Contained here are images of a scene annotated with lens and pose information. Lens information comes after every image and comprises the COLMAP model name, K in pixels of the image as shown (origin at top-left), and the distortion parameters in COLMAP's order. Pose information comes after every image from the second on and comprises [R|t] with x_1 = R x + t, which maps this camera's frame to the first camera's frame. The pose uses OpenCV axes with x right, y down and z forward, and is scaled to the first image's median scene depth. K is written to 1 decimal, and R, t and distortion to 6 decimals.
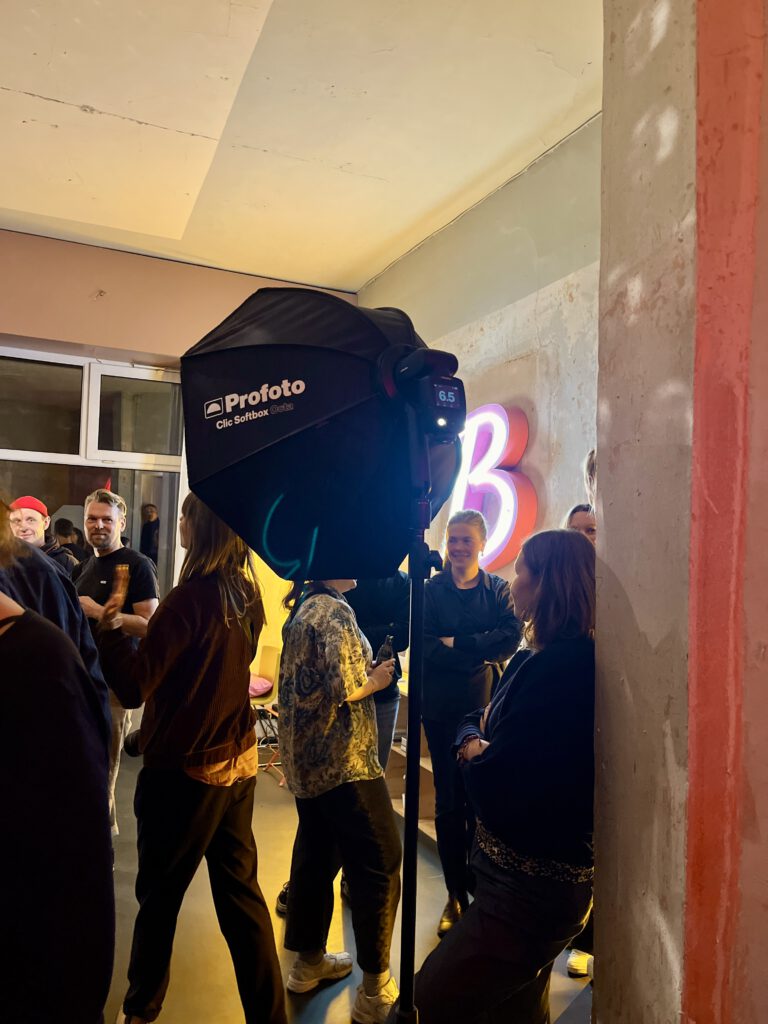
lens RADIAL K [[785.3, 0, 380.7], [0, 785.3, 520.5], [0, 0, 1]] dist [0.035911, -0.000271]
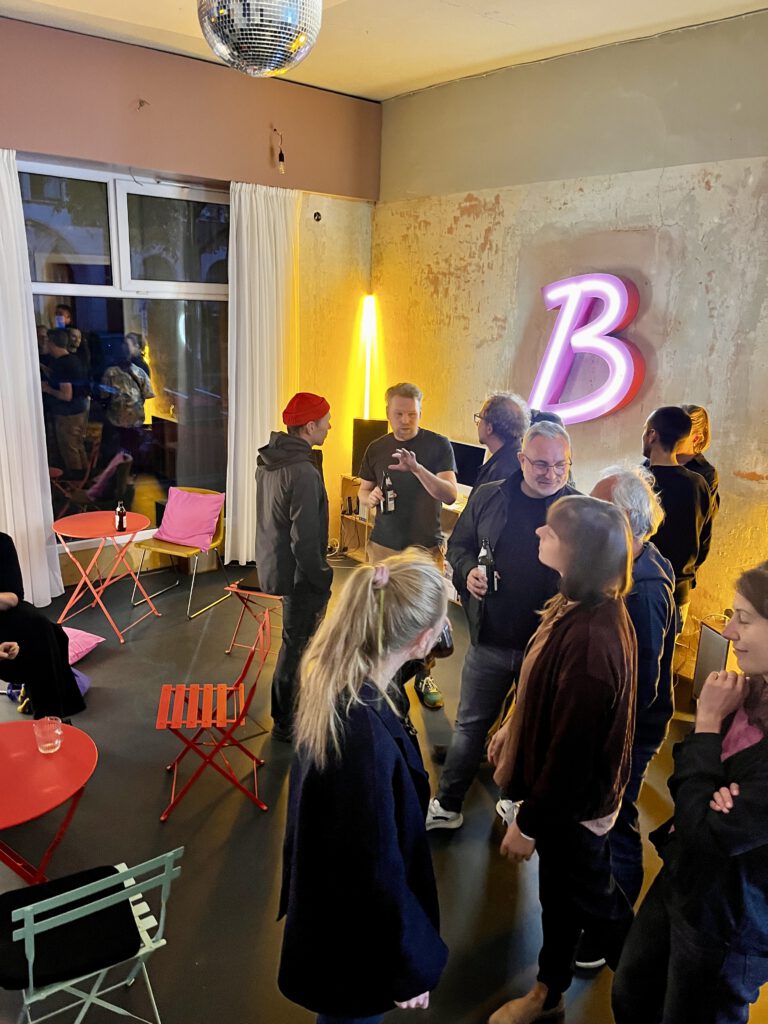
lens RADIAL K [[785.3, 0, 385.1], [0, 785.3, 514.1], [0, 0, 1]] dist [0.035911, -0.000271]
pose [[0.969611, -0.062761, 0.236465, -0.460777], [-0.010576, 0.954880, 0.296805, -0.159649], [-0.244423, -0.290286, 0.925198, -0.047844]]
